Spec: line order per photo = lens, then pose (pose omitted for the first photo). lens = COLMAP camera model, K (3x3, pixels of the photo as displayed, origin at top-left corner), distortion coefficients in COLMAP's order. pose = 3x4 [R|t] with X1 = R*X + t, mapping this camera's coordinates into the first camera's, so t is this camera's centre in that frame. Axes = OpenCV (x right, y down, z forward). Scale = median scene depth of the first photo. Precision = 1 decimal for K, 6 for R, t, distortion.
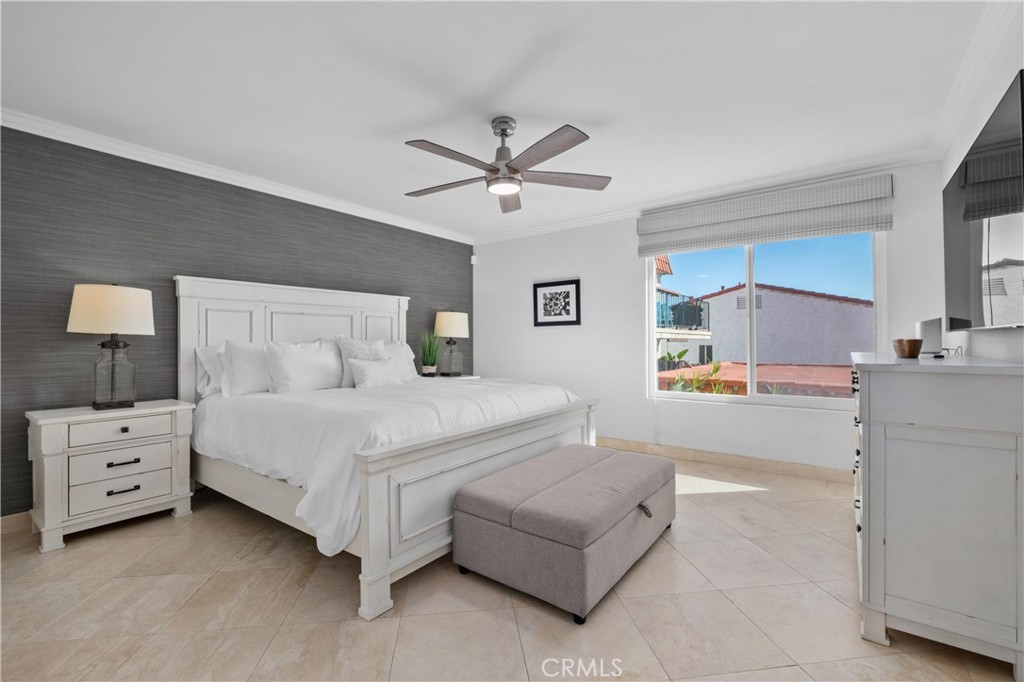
lens RADIAL K [[441.4, 0, 509.5], [0, 441.4, 342.7], [0, 0, 1]] dist [-0.001116, -0.001709]
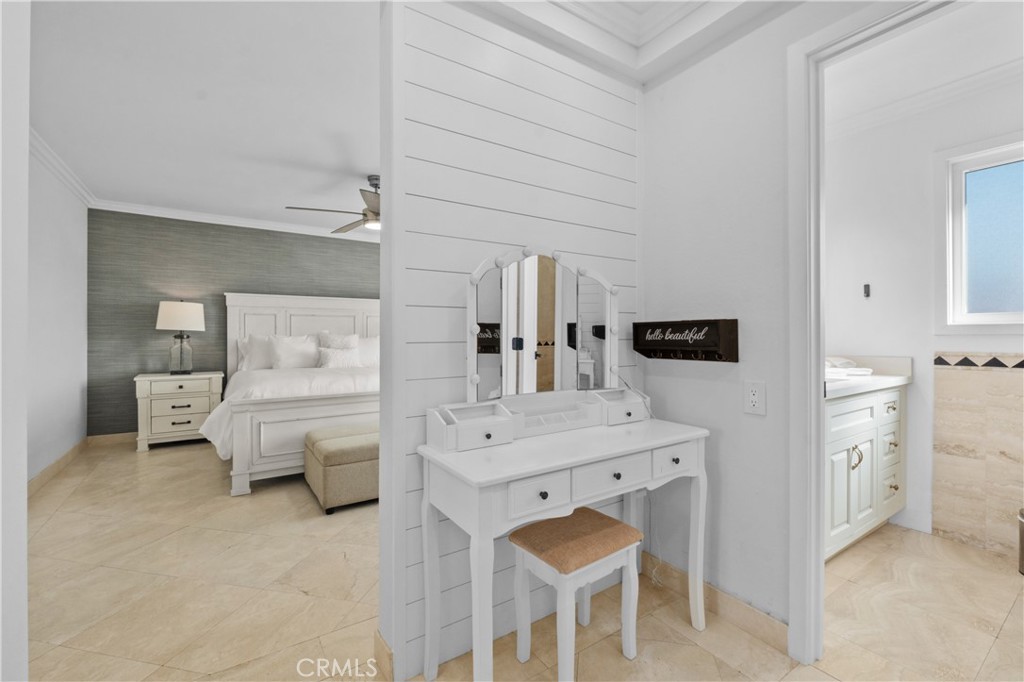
lens RADIAL K [[441.4, 0, 512.6], [0, 441.4, 340.1], [0, 0, 1]] dist [-0.001116, -0.001709]
pose [[0.947178, 0.008861, -0.320586, 0.838216], [-0.006505, 0.999943, 0.008420, -0.004320], [0.320643, -0.005890, 0.947182, -0.184693]]
